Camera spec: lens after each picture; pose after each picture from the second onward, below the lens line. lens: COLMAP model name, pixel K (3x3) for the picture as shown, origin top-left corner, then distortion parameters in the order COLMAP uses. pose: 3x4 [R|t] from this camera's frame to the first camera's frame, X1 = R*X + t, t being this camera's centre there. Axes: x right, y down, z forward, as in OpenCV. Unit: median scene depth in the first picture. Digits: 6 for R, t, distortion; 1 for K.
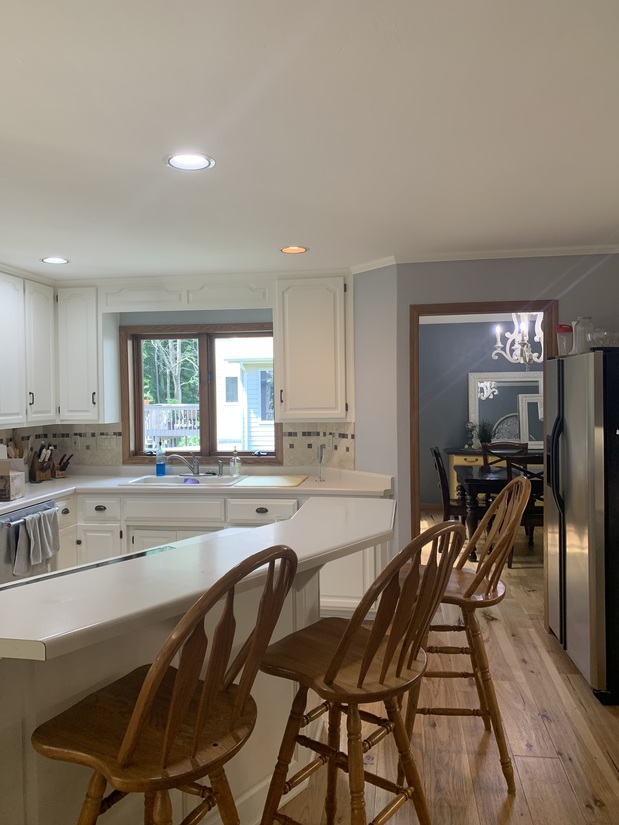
lens RADIAL K [[623.9, 0, 309.5], [0, 623.9, 412.5], [0, 0, 1]] dist [0.081875, -0.192353]
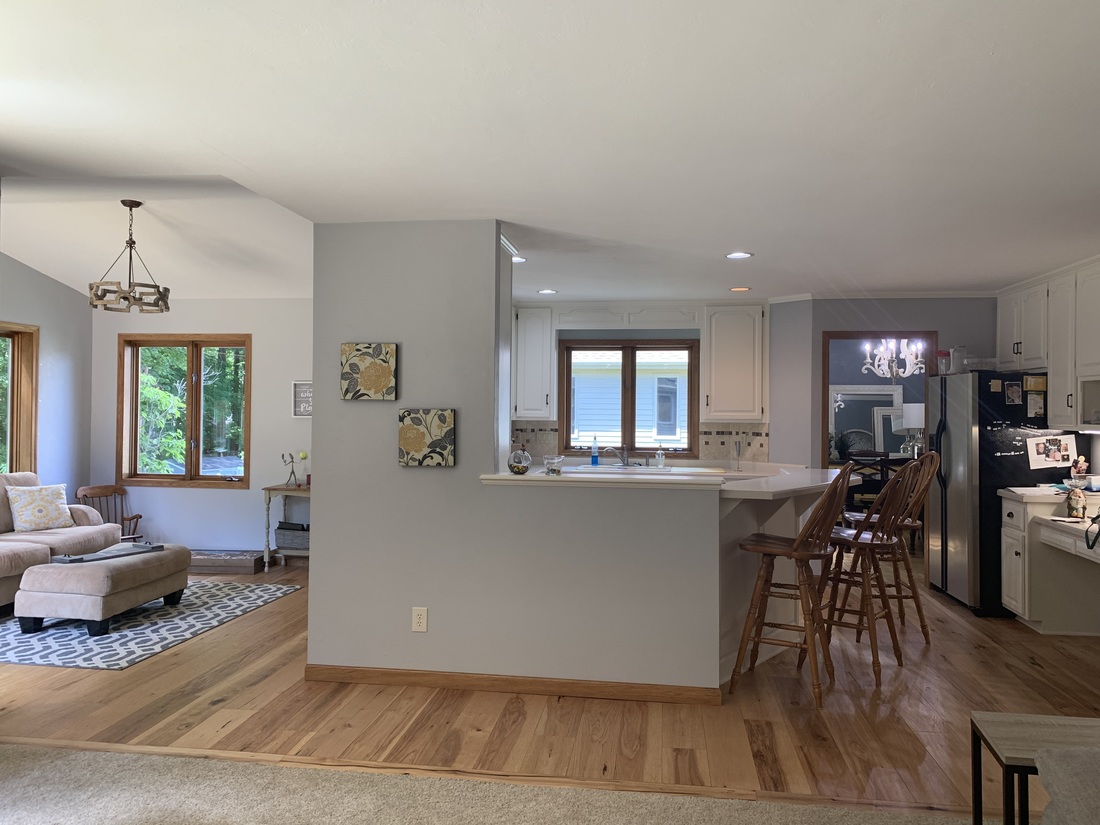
lens RADIAL K [[831.9, 0, 548.6], [0, 831.9, 408.1], [0, 0, 1]] dist [0.081875, -0.192353]
pose [[0.999660, 0.022631, 0.012959, -0.352104], [-0.022240, 0.999316, -0.029545, 0.040716], [-0.013618, 0.029247, 0.999479, -0.588305]]
